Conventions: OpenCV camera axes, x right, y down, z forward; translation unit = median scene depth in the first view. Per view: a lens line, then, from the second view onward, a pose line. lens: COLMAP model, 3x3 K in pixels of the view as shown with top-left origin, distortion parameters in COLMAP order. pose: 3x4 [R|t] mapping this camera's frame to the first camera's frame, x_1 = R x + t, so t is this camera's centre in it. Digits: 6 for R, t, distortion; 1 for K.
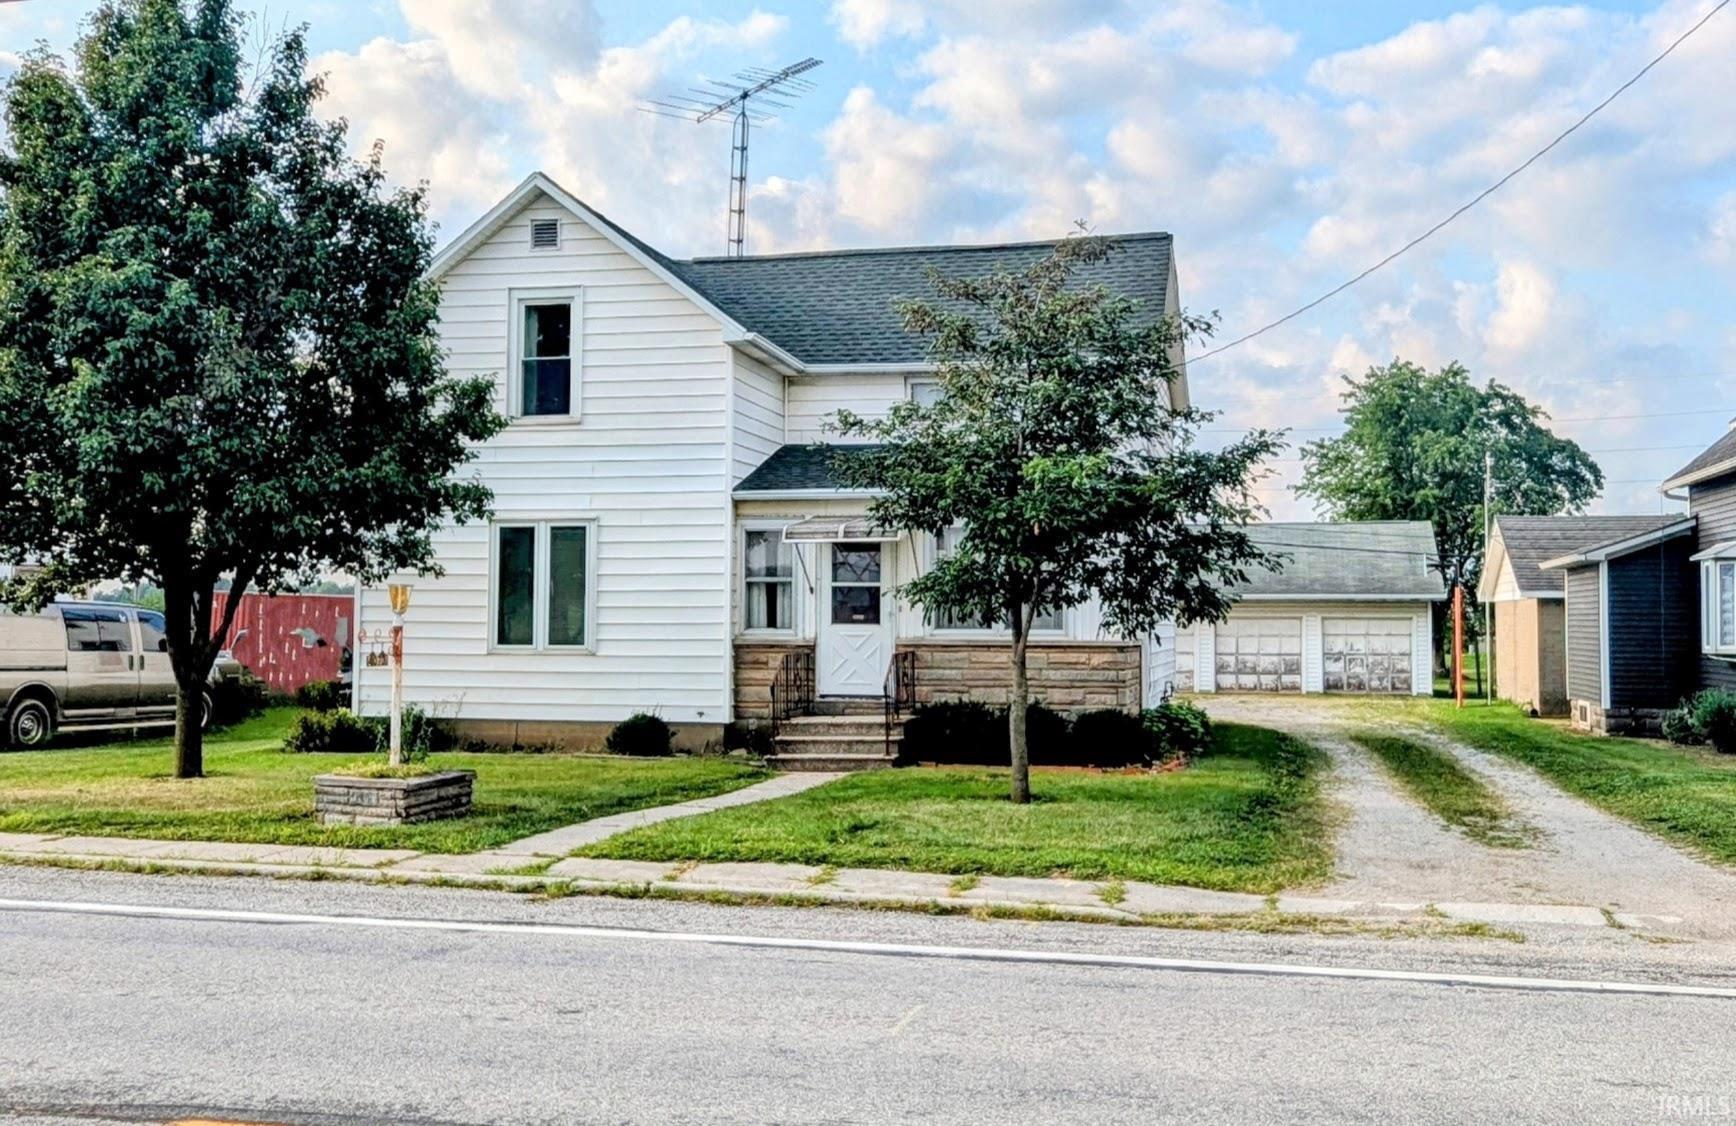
lens RADIAL K [[1586.0, 0, 940.7], [0, 1586.0, 462.8], [0, 0, 1]] dist [0.004170, -0.015428]
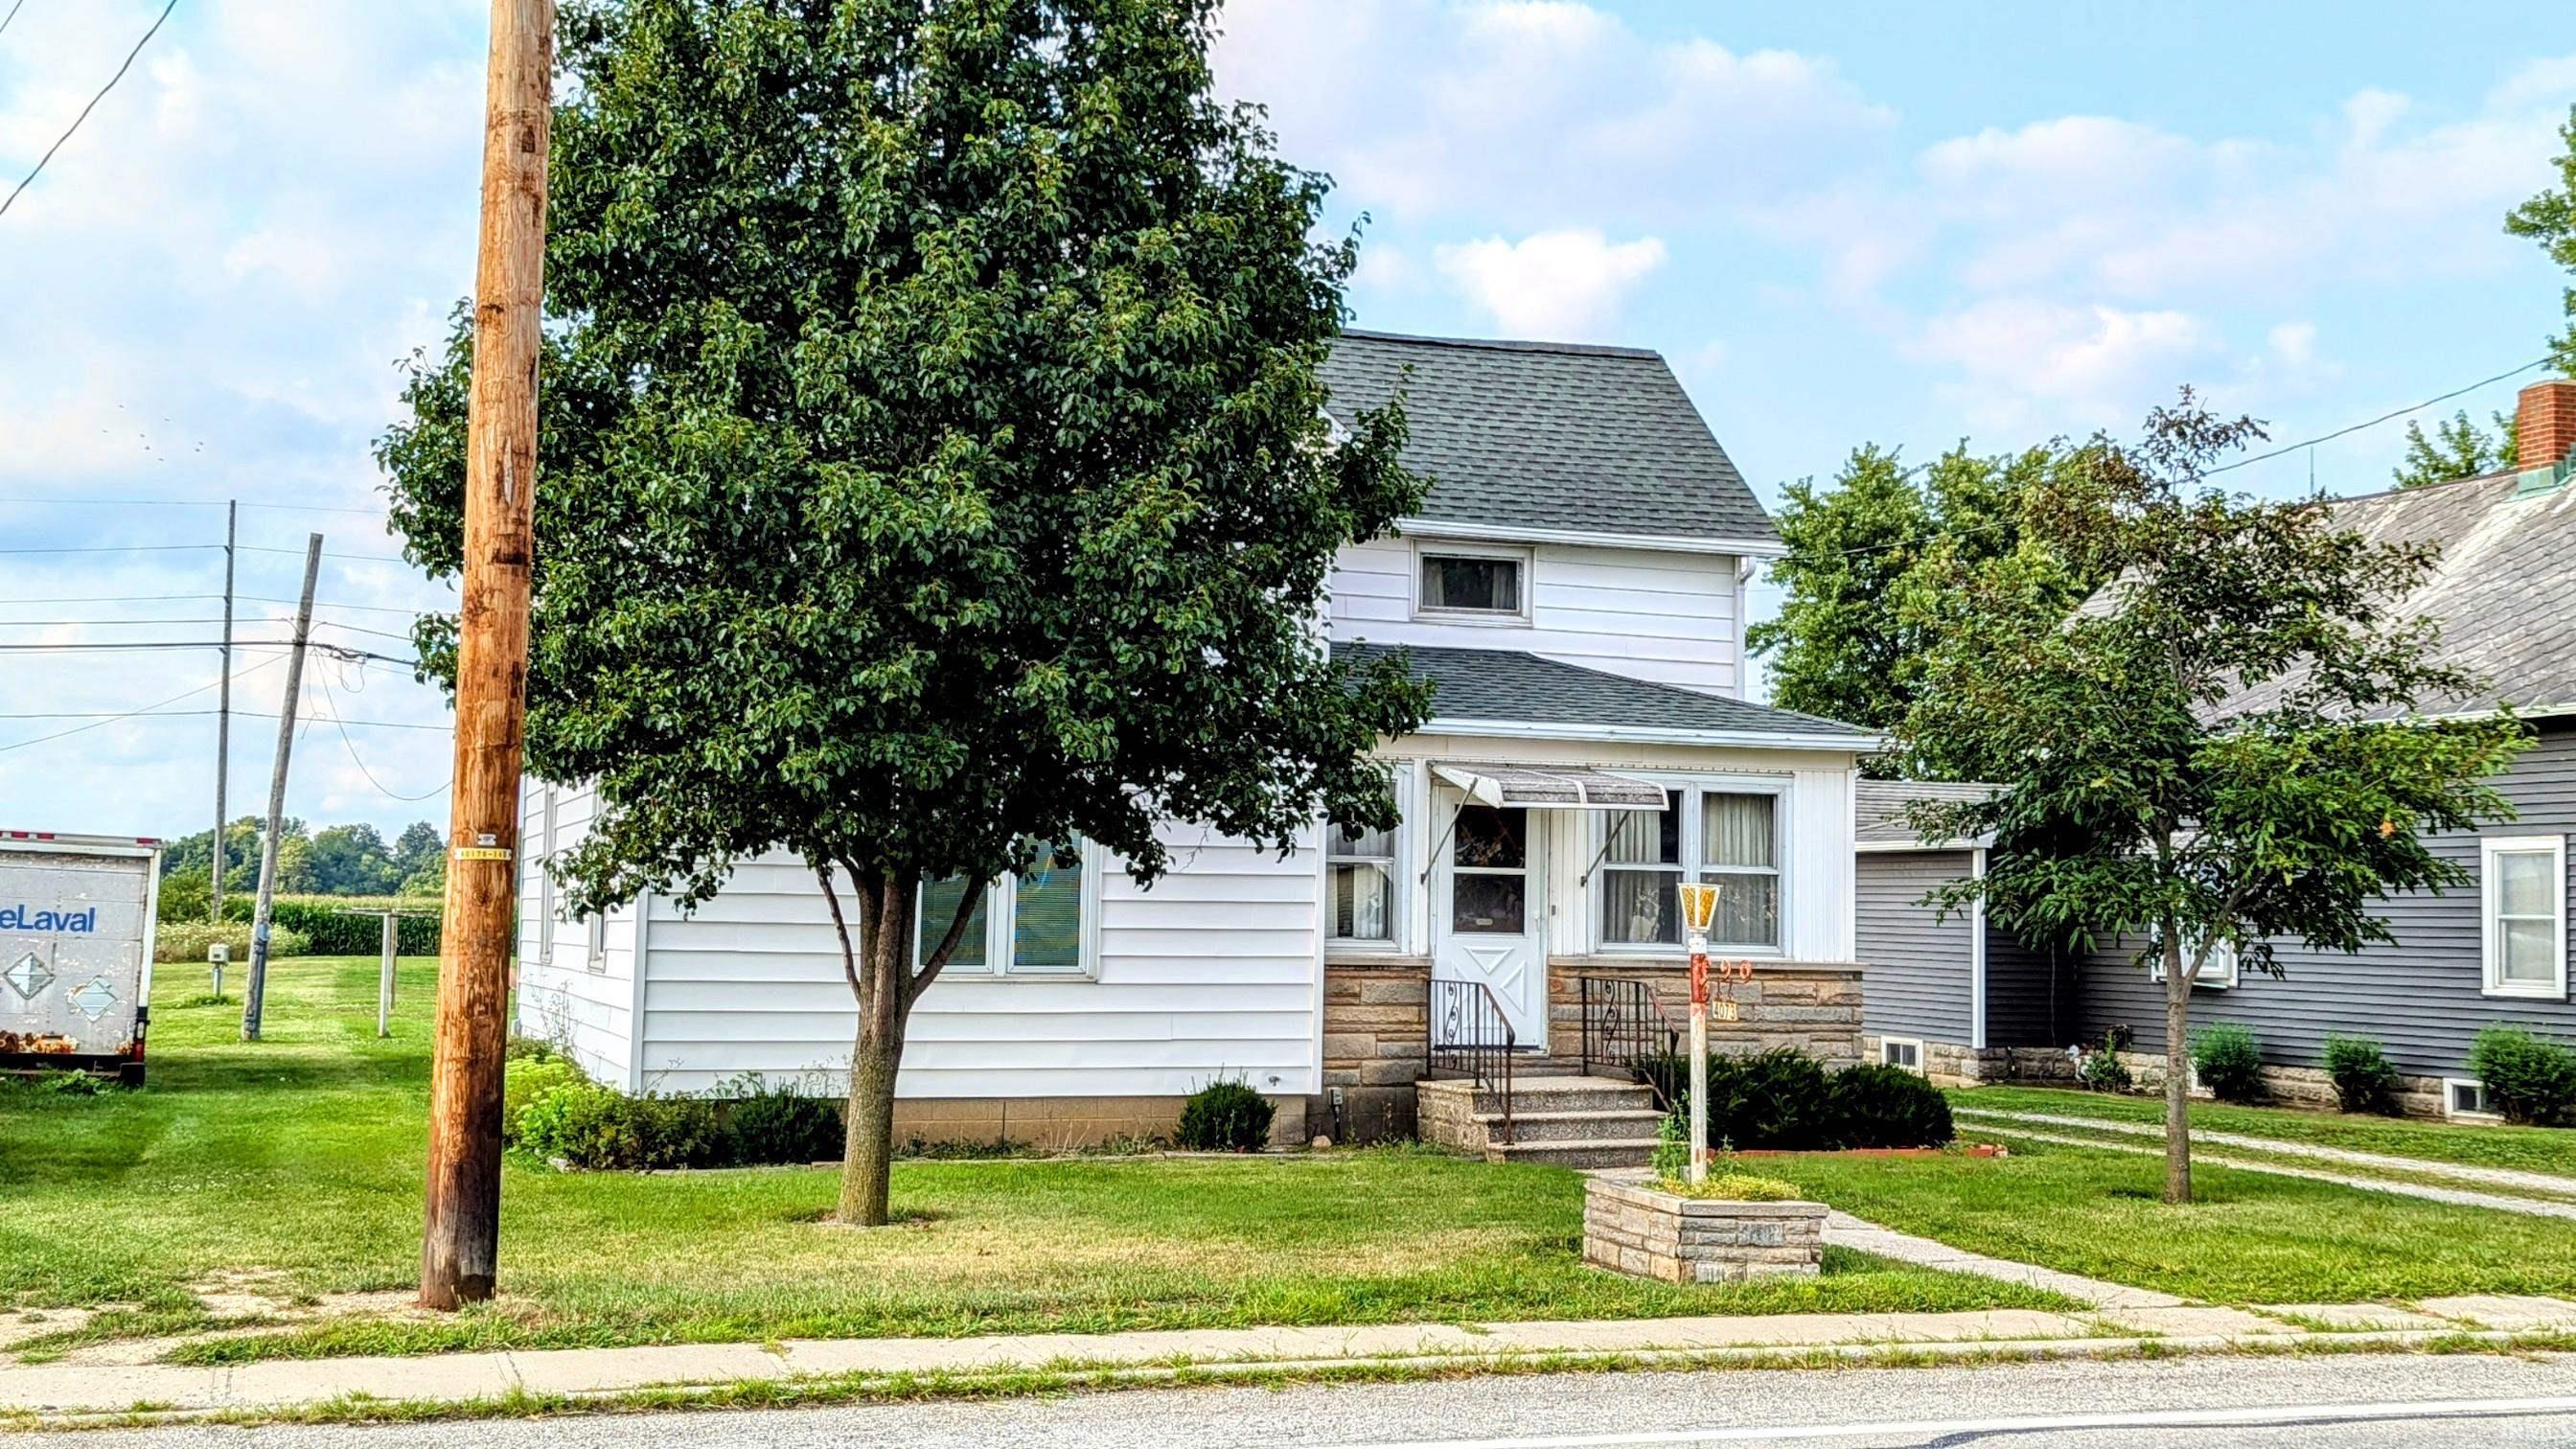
lens RADIAL K [[2645.6, 0, 1297.8], [0, 2645.6, 644.4], [0, 0, 1]] dist [0.082922, -0.169098]
pose [[0.861273, 0.062623, 0.504269, -0.858470], [-0.065234, 0.997792, -0.012494, 0.005690], [-0.503938, -0.022135, 0.863456, 0.163388]]
